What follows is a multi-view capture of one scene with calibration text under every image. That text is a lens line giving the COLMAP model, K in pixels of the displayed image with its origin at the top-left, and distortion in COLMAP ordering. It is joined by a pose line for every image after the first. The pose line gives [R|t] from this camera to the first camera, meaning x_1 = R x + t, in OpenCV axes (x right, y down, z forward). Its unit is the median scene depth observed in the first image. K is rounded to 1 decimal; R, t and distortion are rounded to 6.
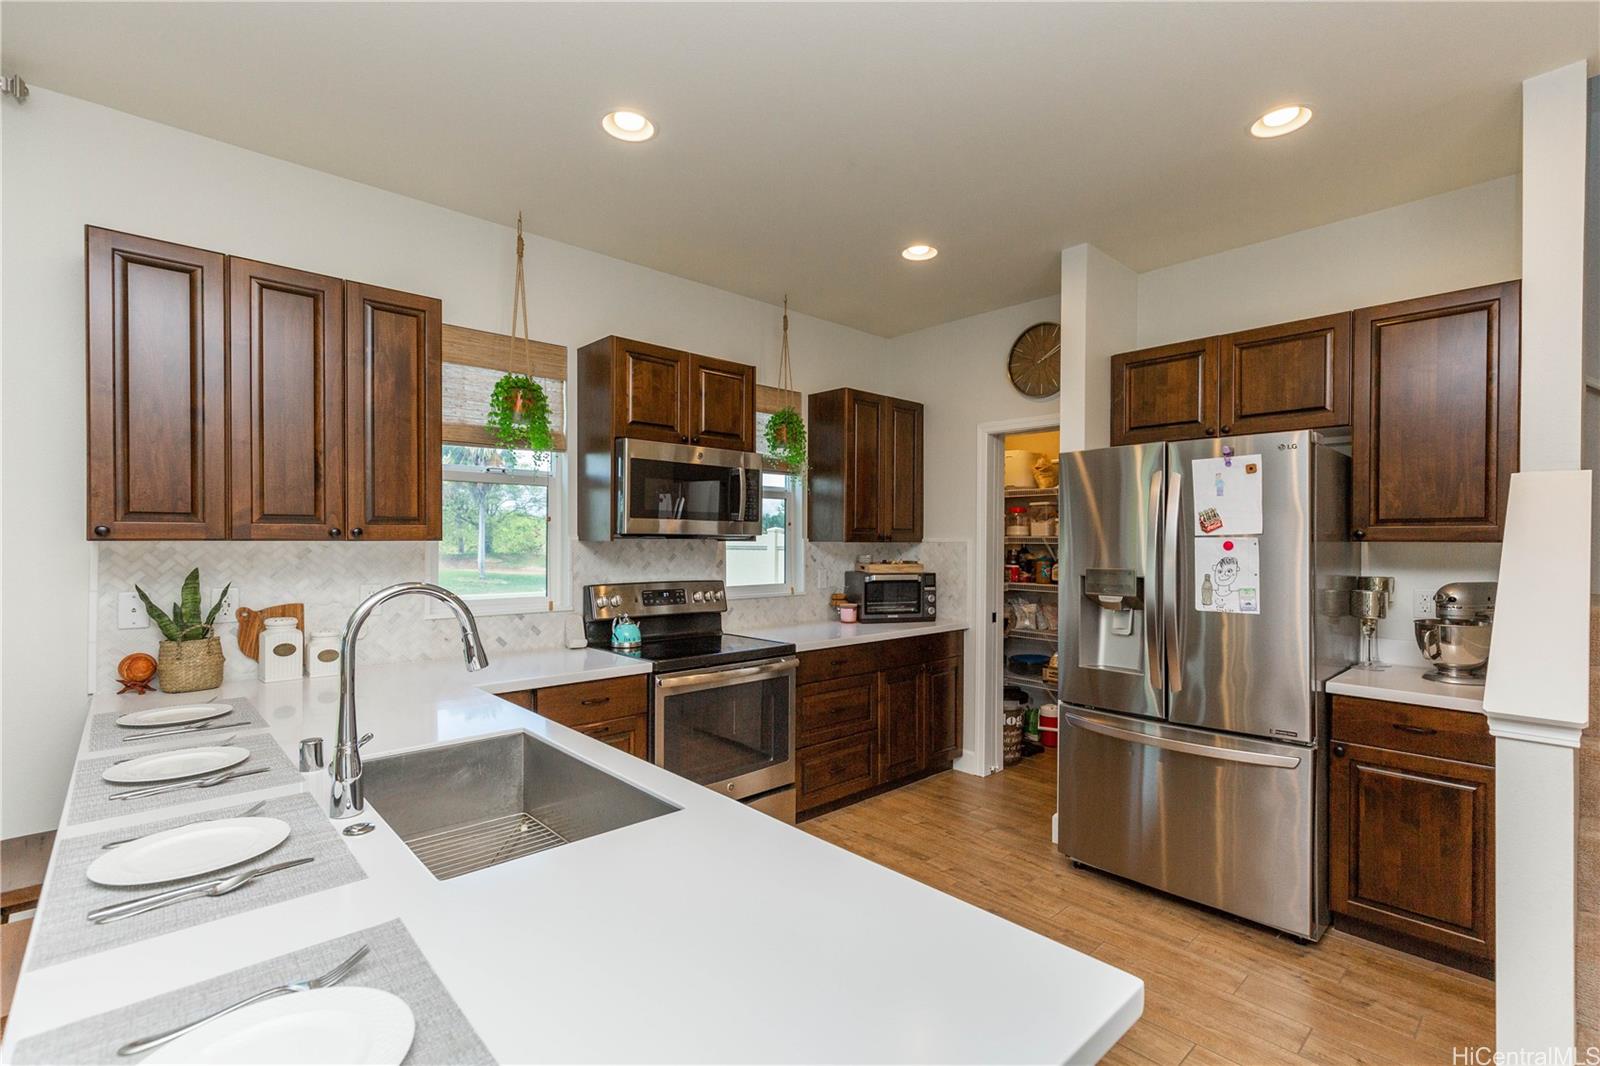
lens RADIAL K [[734.3, 0, 801.1], [0, 734.3, 539.8], [0, 0, 1]] dist [-0.000406, -0.000278]
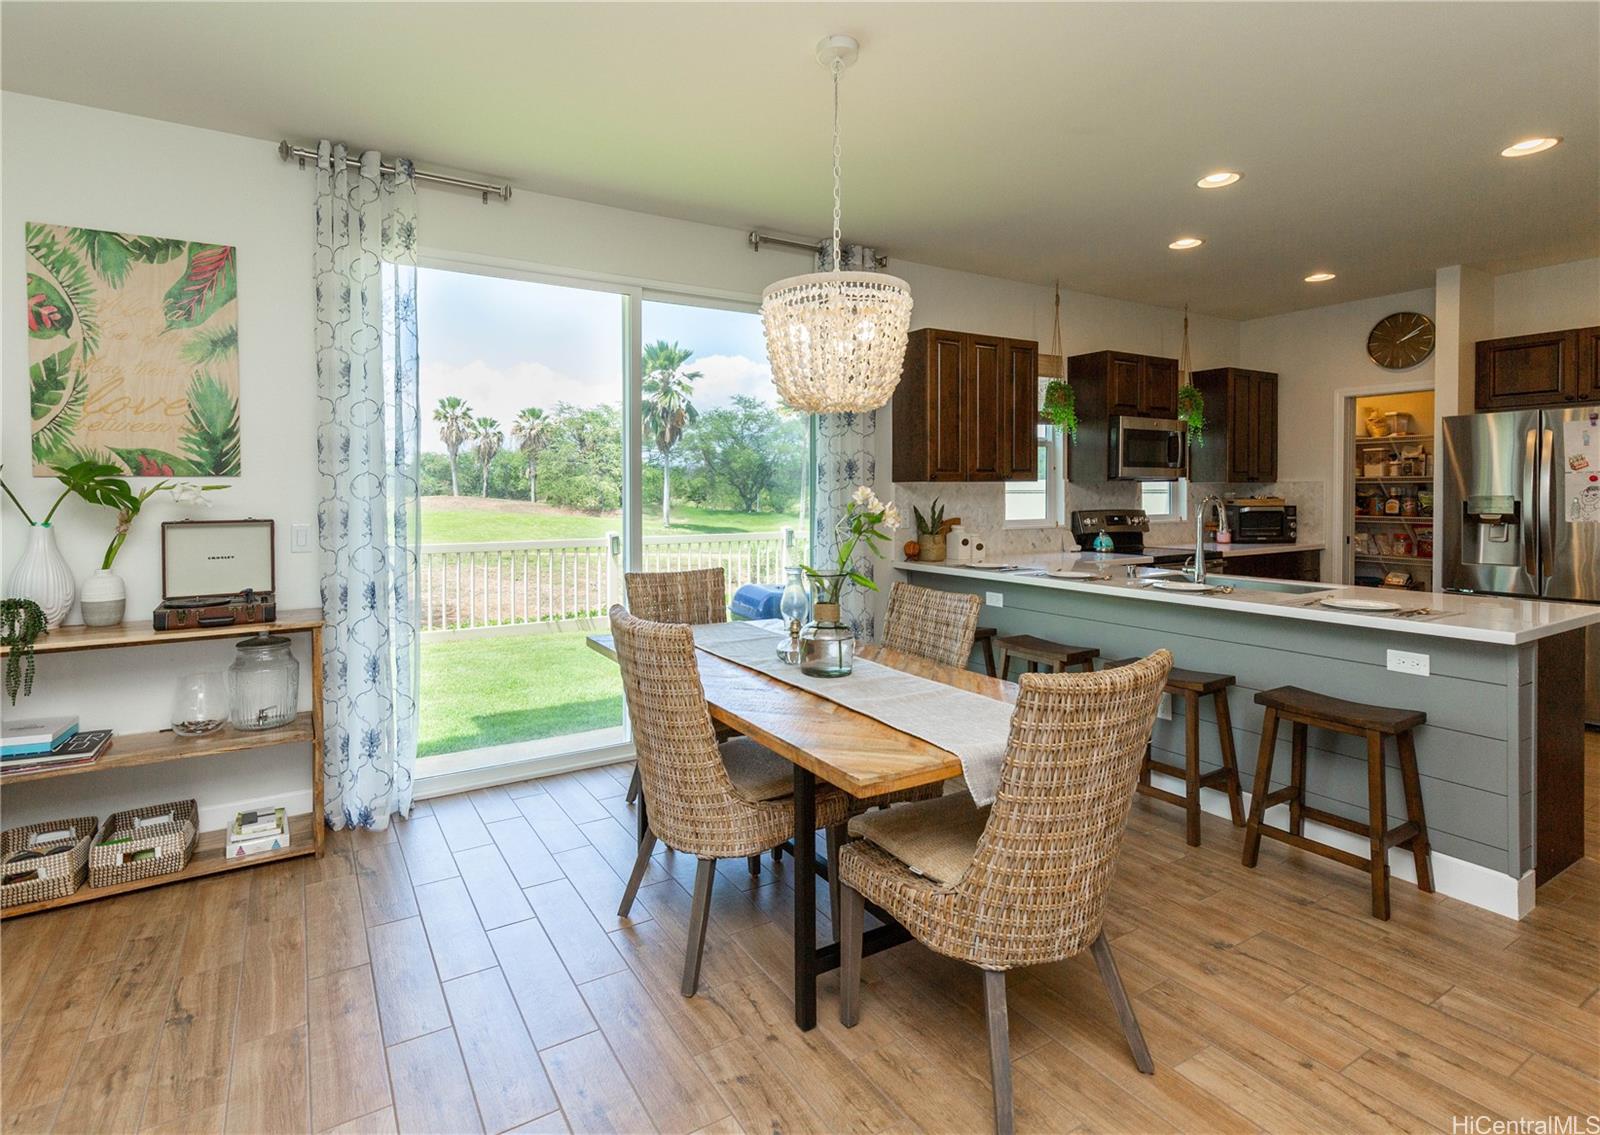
lens RADIAL K [[781.5, 0, 774.7], [0, 781.5, 497.7], [0, 0, 1]] dist [0.005511, 0.000804]
pose [[0.976414, -0.007029, -0.215793, -0.528889], [0.009299, 0.999912, 0.009505, 0.012093], [0.215707, -0.011288, 0.976393, -0.698821]]
